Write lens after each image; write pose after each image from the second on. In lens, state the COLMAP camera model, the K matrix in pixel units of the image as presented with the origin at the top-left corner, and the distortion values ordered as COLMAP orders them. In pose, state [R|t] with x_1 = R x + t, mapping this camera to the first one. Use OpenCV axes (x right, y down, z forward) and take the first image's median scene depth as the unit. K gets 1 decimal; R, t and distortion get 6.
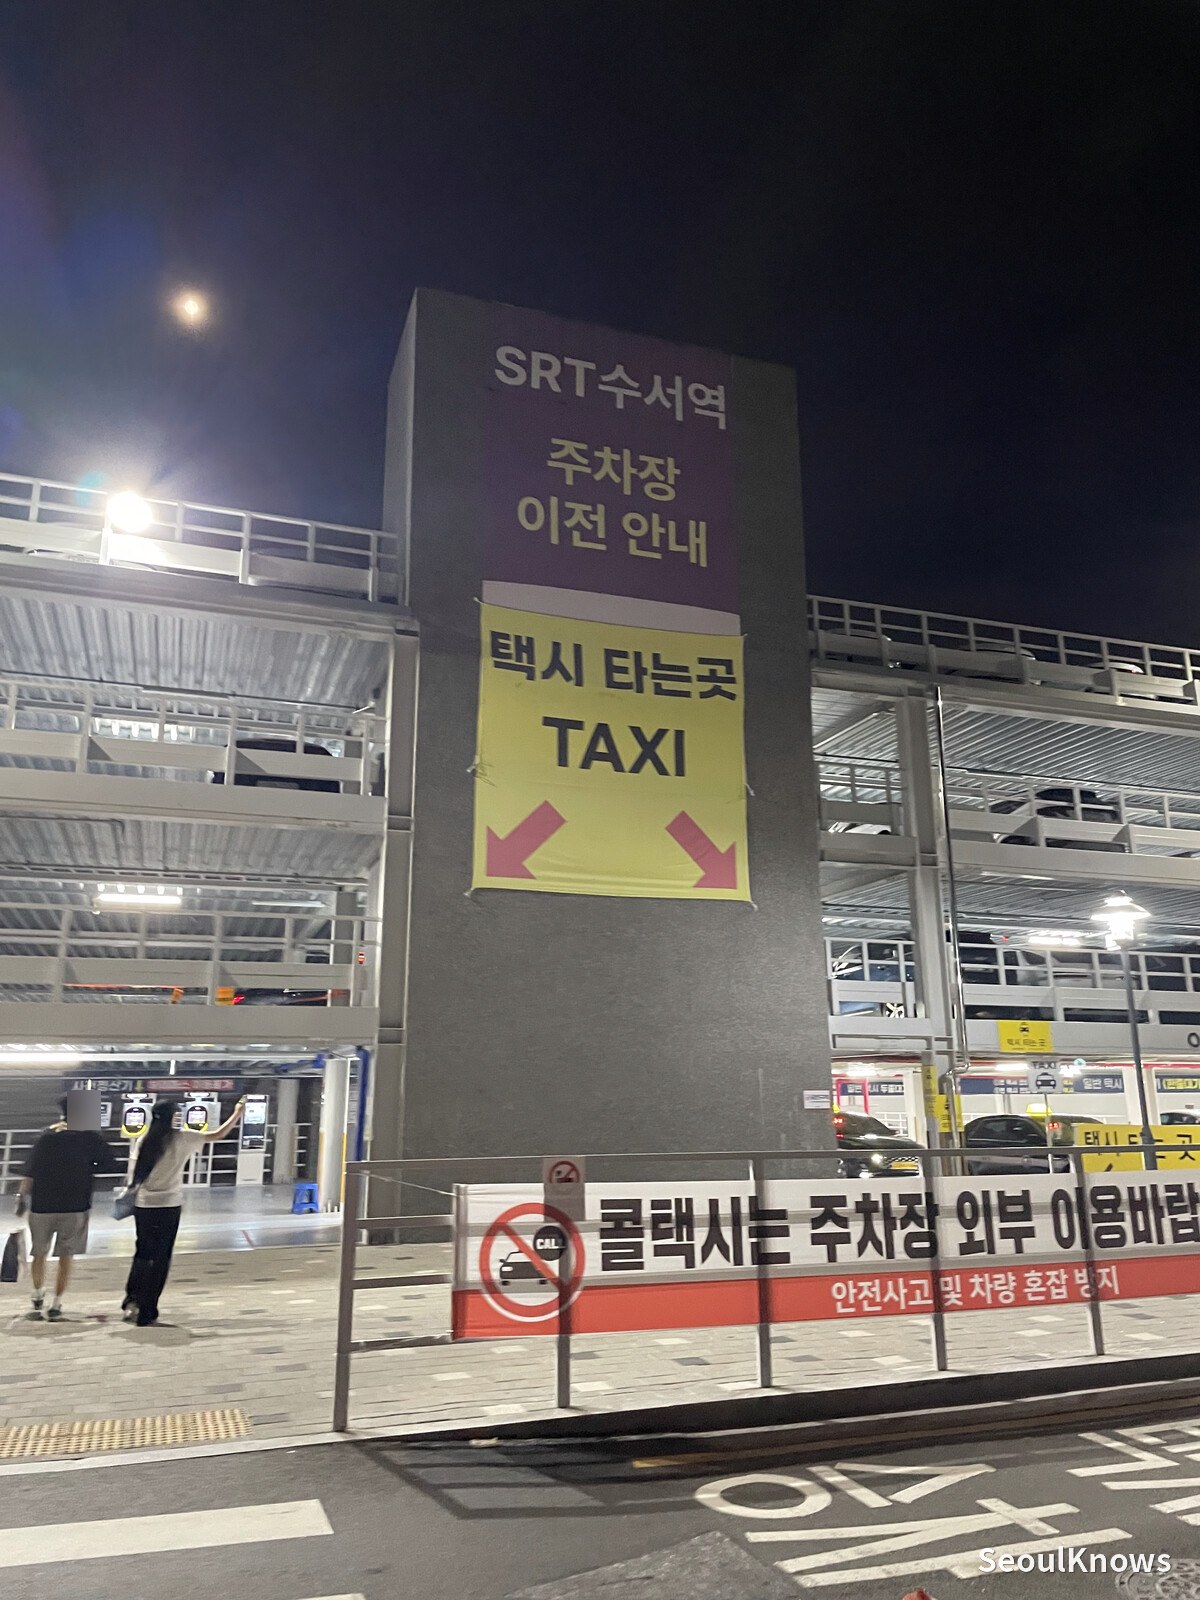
lens RADIAL K [[1216.9, 0, 604.3], [0, 1216.9, 789.9], [0, 0, 1]] dist [0.050229, -0.031372]
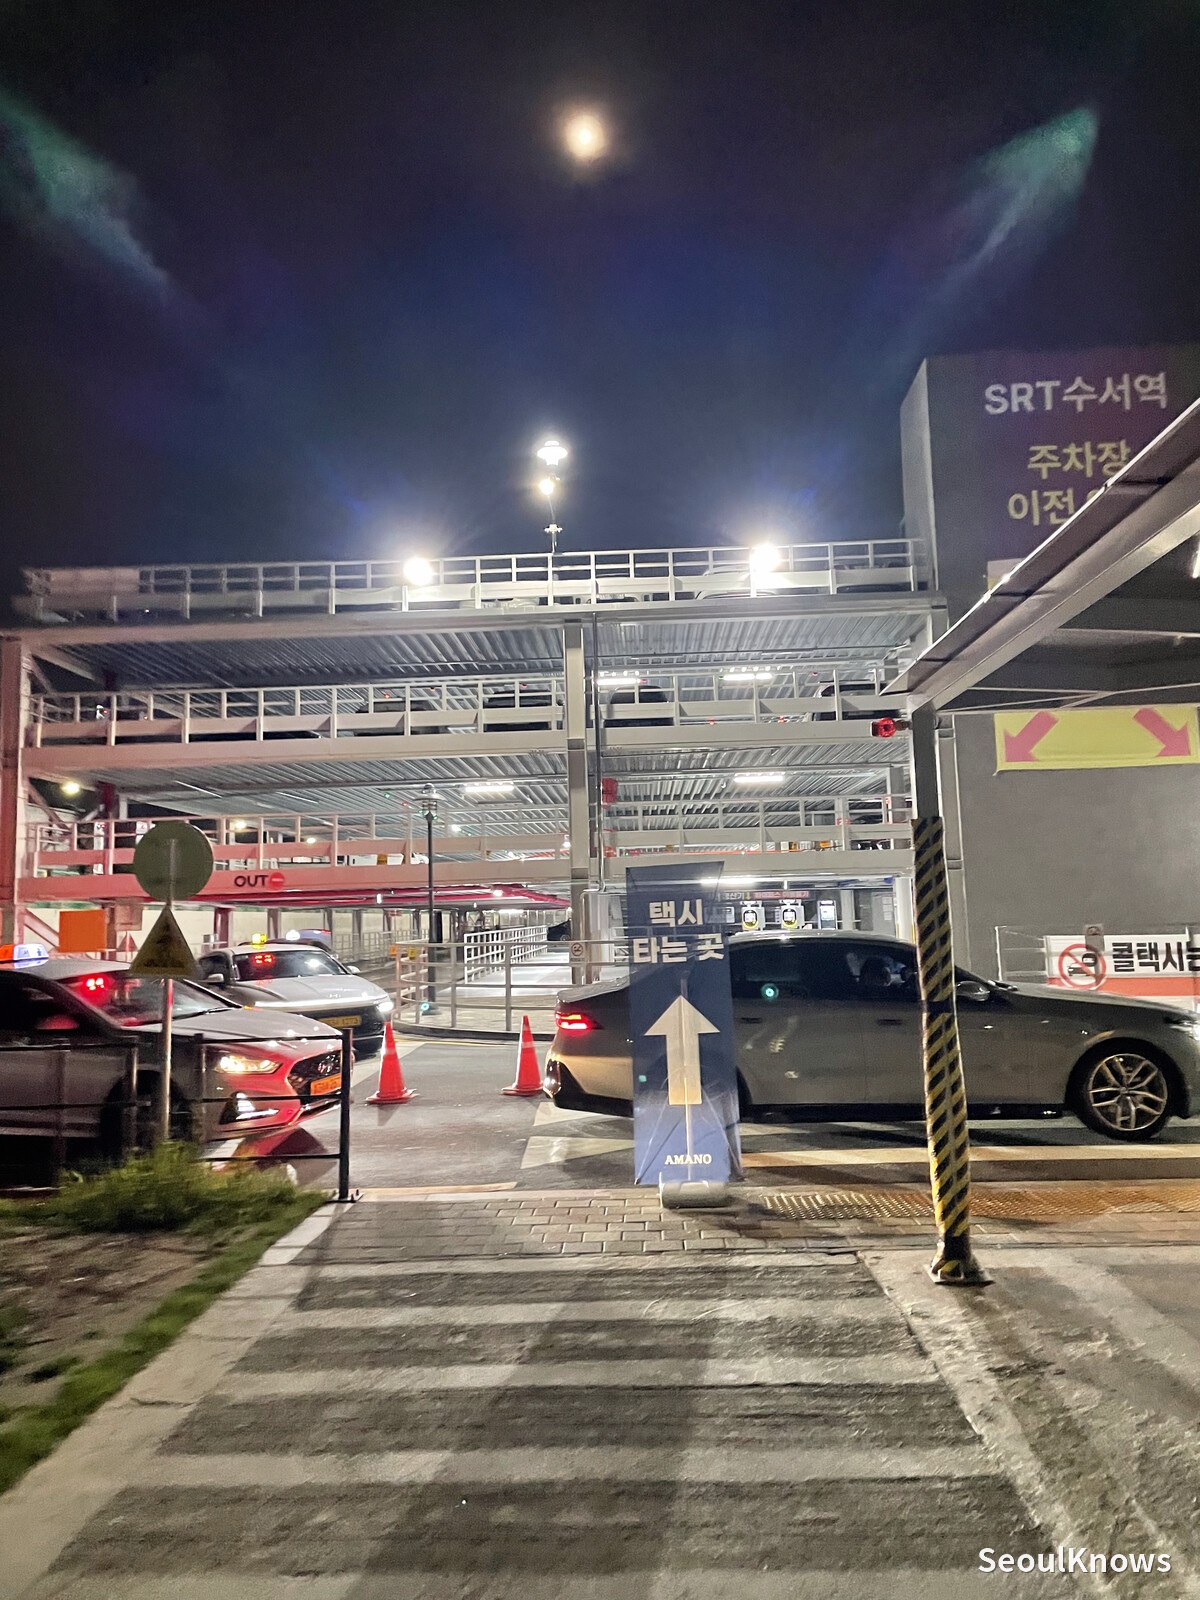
lens RADIAL K [[1216.9, 0, 587.5], [0, 1216.9, 796.1], [0, 0, 1]] dist [0.050229, -0.031372]
pose [[0.930873, -0.055713, -0.361070, -0.028995], [0.112788, 0.983853, 0.138970, -0.146607], [0.347497, -0.170088, 0.922126, -0.568702]]
